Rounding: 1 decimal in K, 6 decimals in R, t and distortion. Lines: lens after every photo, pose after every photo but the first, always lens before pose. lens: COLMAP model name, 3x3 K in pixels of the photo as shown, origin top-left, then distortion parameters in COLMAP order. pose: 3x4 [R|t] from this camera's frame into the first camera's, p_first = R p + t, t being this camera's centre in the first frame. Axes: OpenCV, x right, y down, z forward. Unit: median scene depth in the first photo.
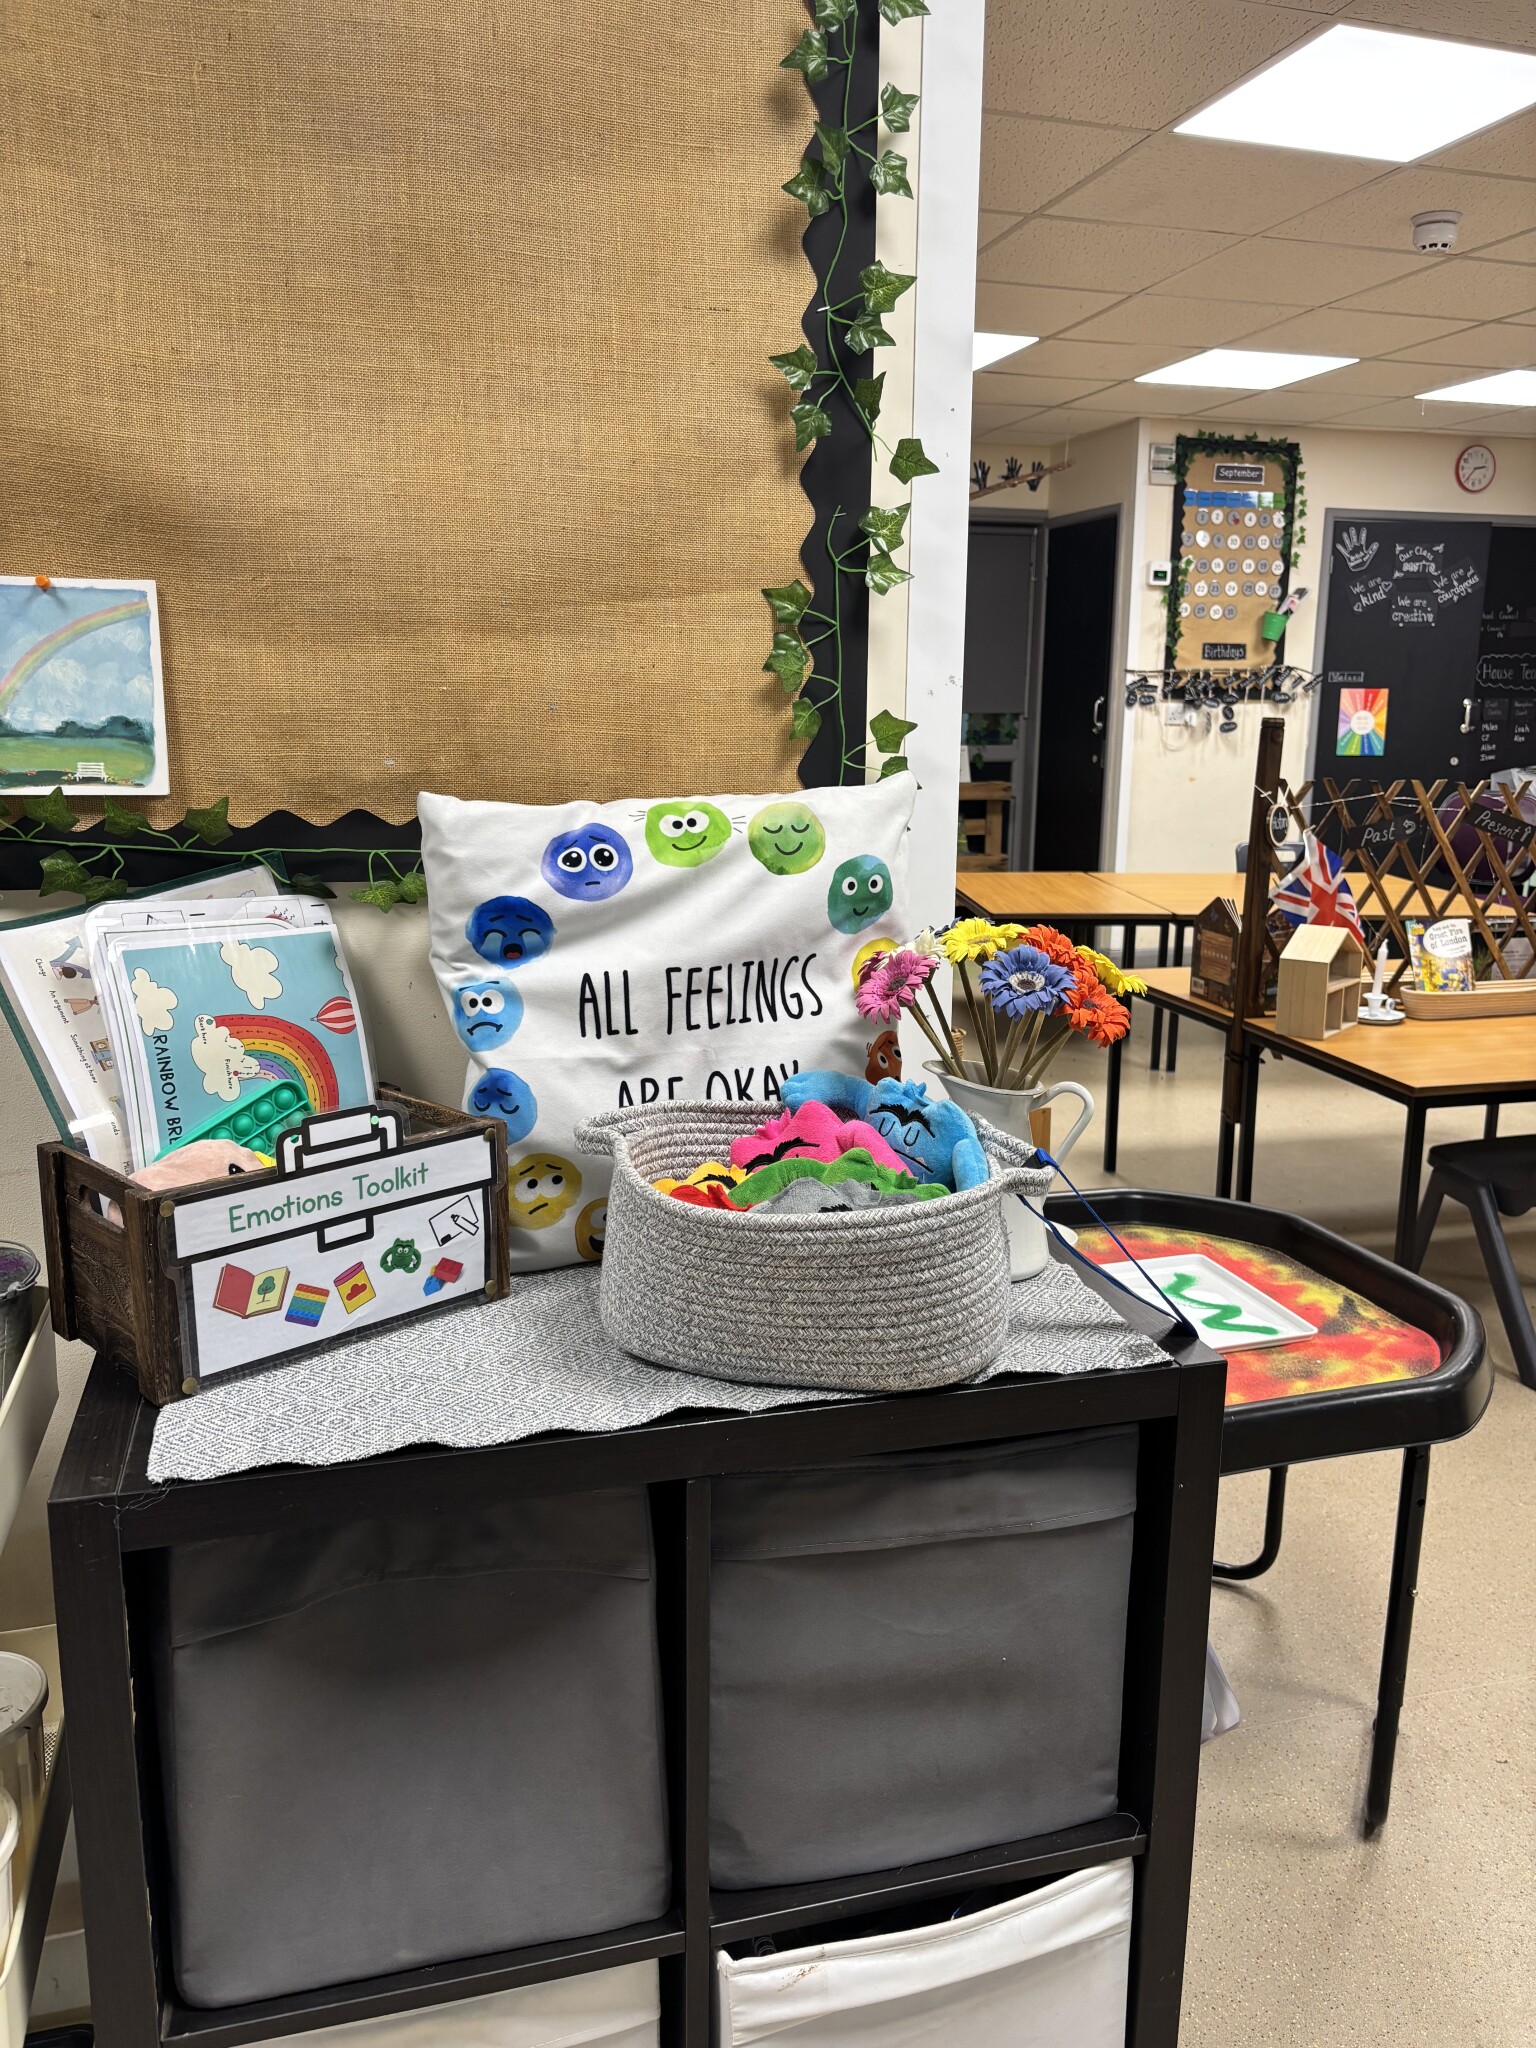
lens RADIAL K [[1545.6, 0, 789.3], [0, 1545.6, 980.7], [0, 0, 1]] dist [0.017432, -0.008074]
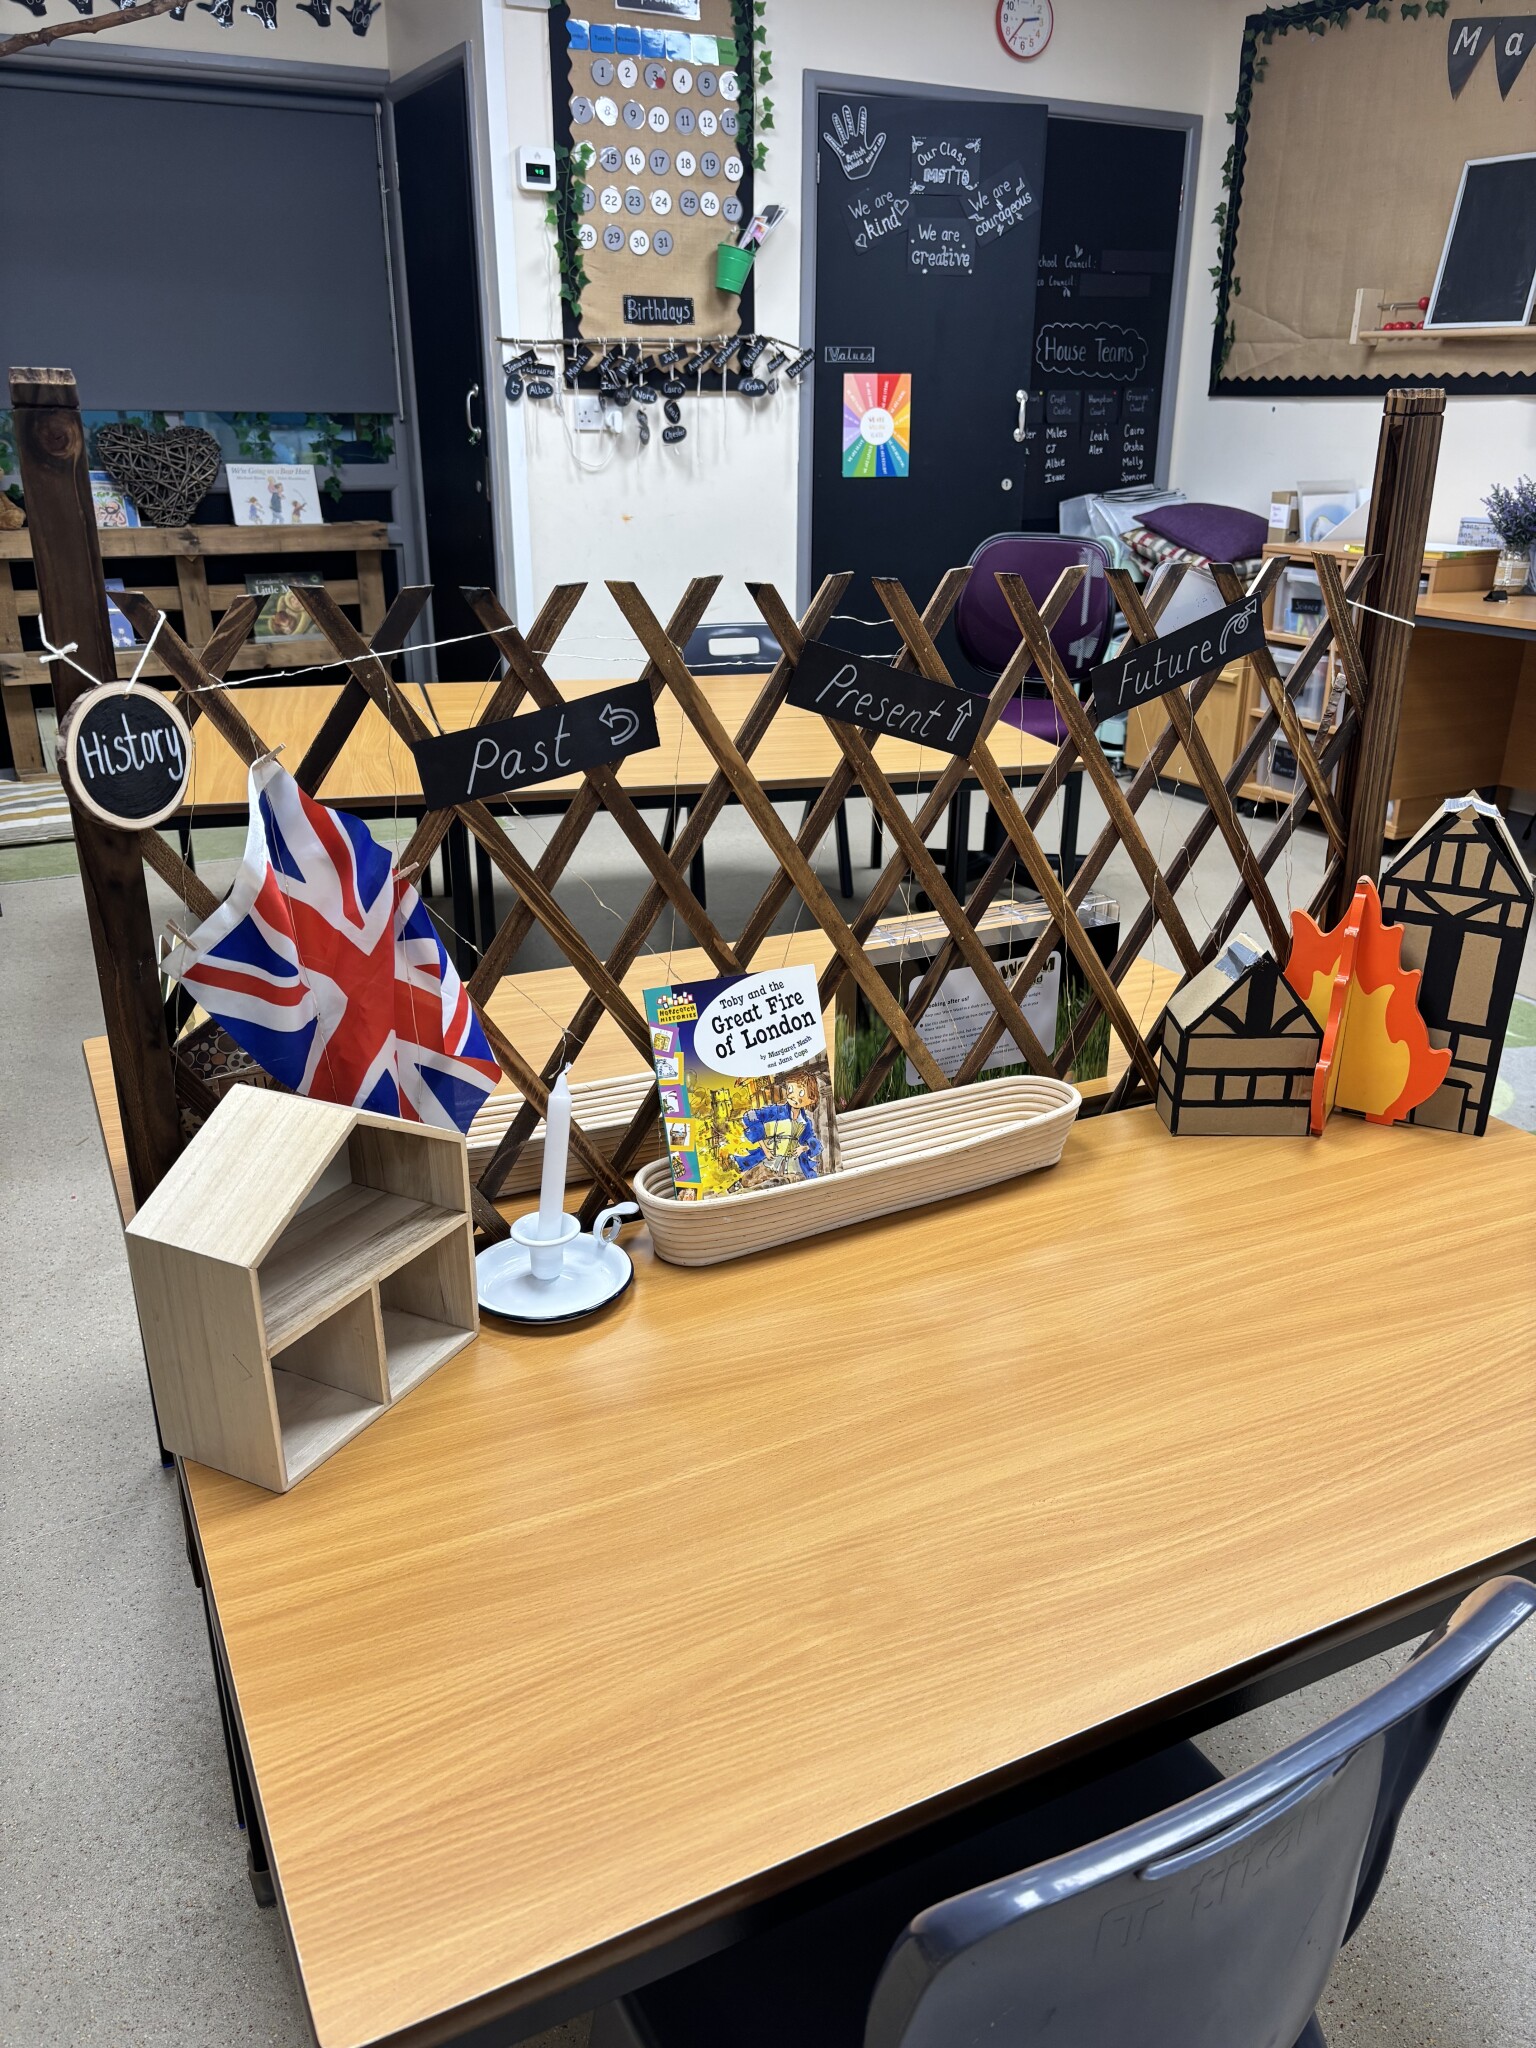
lens RADIAL K [[1545.6, 0, 781.3], [0, 1545.6, 1006.9], [0, 0, 1]] dist [0.017432, -0.008074]
pose [[0.976112, -0.080235, 0.201912, 0.176965], [0.040776, 0.980453, 0.192483, -0.051249], [-0.213409, -0.179652, 0.960303, 0.320937]]
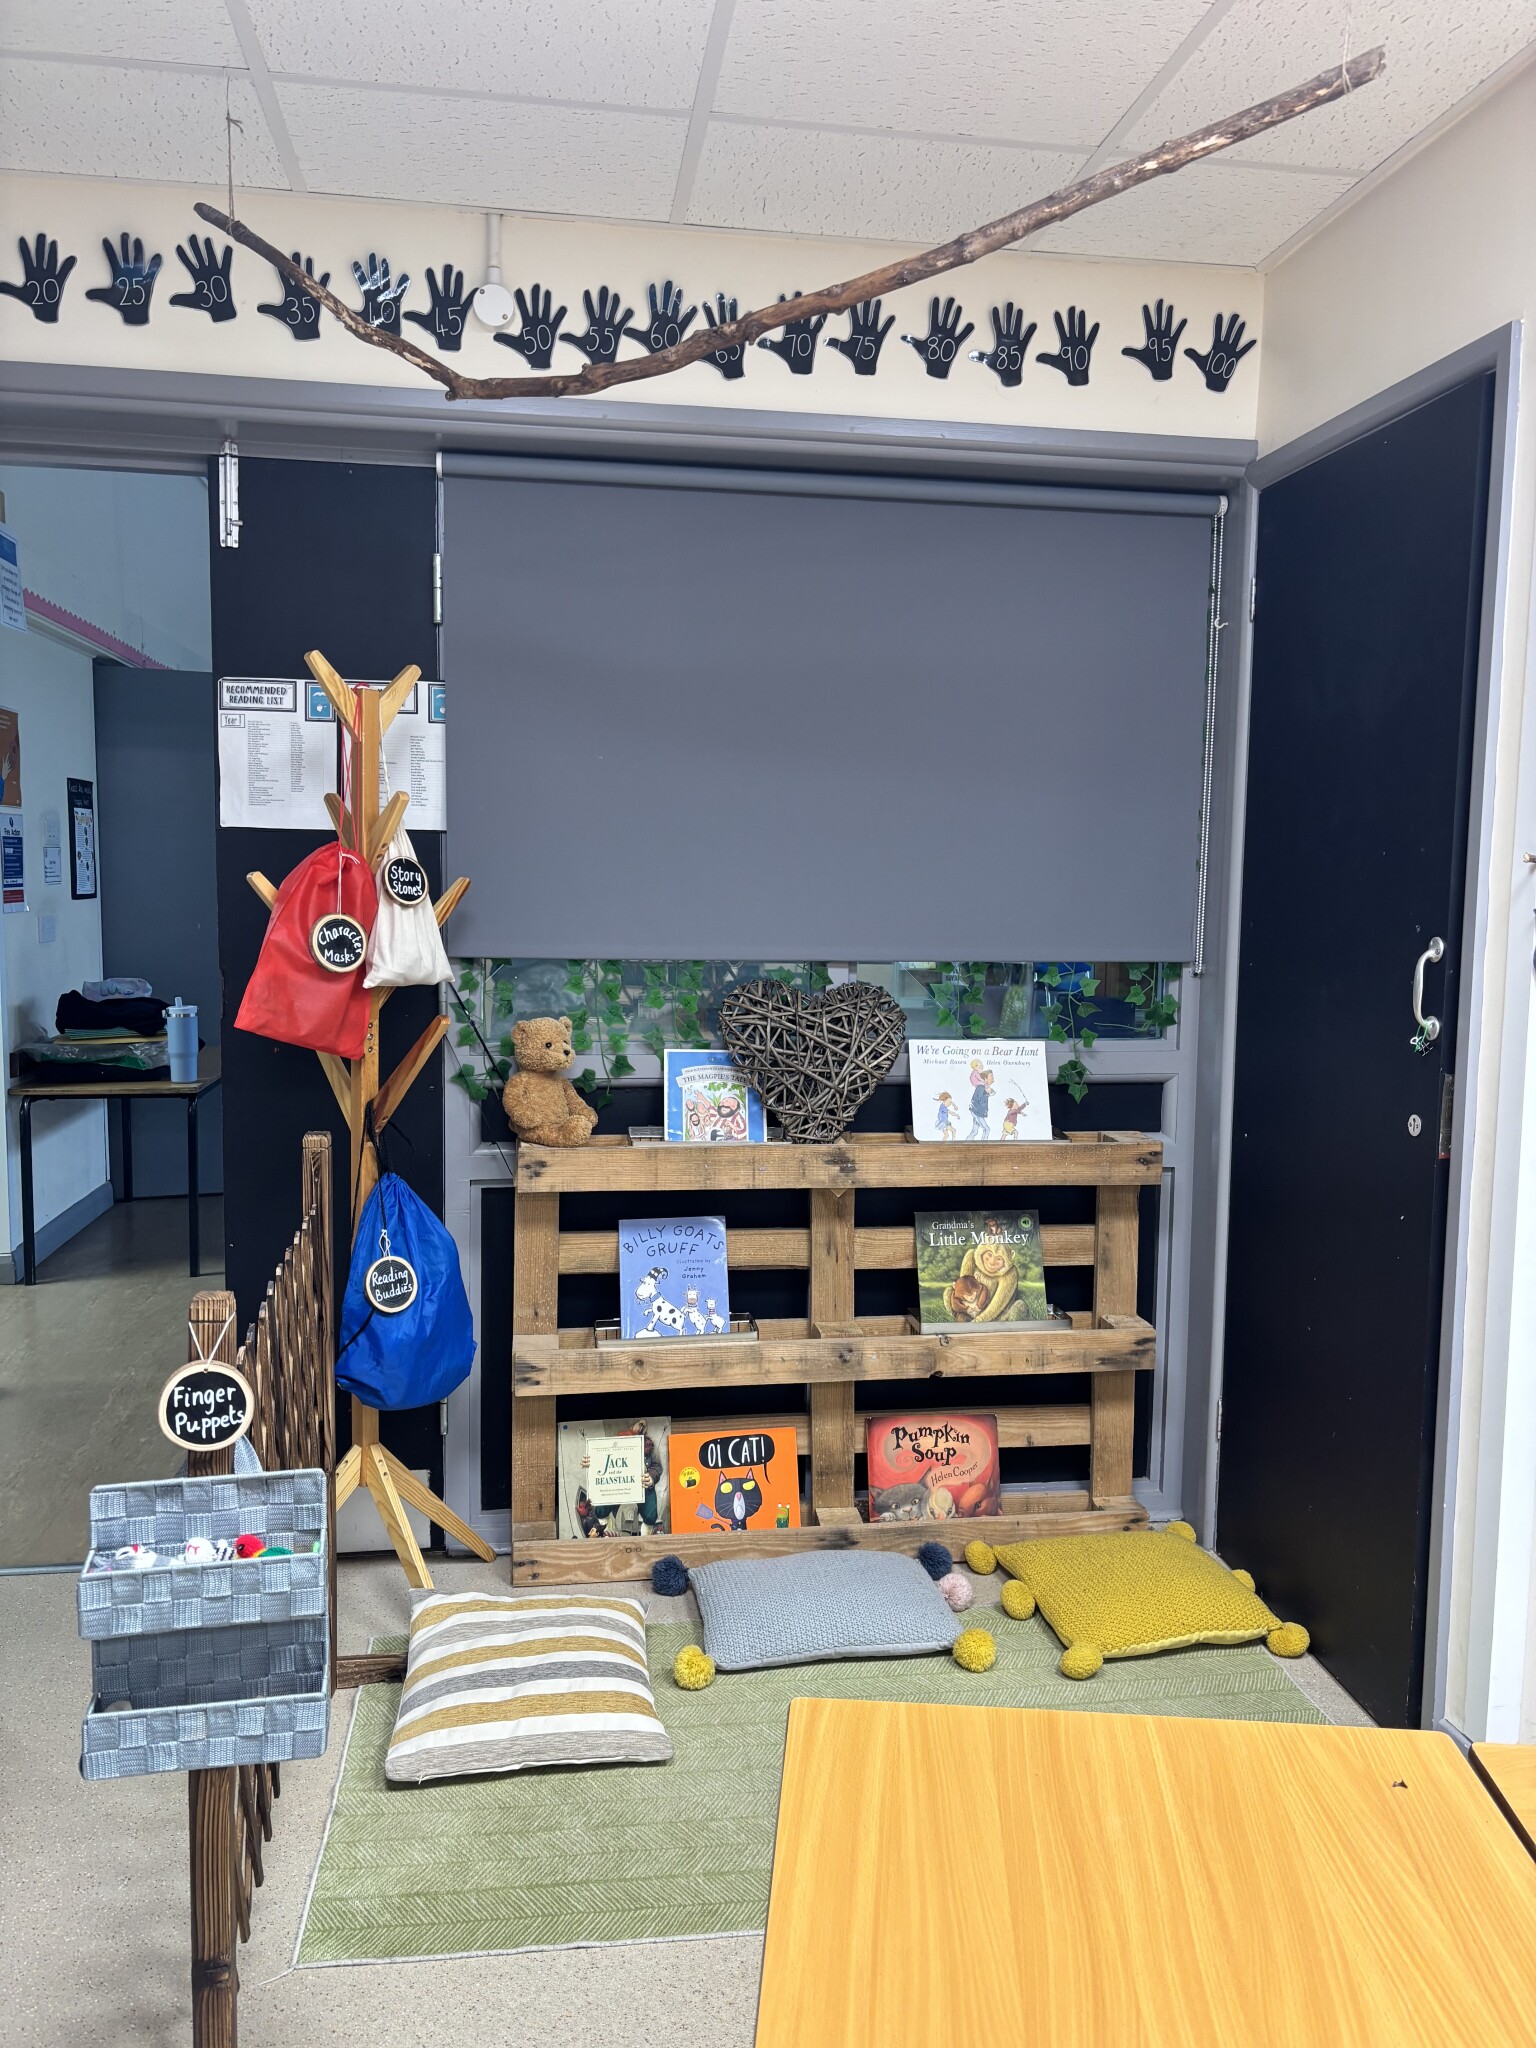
lens RADIAL K [[1545.6, 0, 769.5], [0, 1545.6, 1002.3], [0, 0, 1]] dist [0.017432, -0.008074]
pose [[0.991693, 0.013166, -0.127949, 0.107284], [-0.025739, 0.994940, -0.097117, -0.137472], [0.126023, 0.099604, 0.987014, 0.676175]]
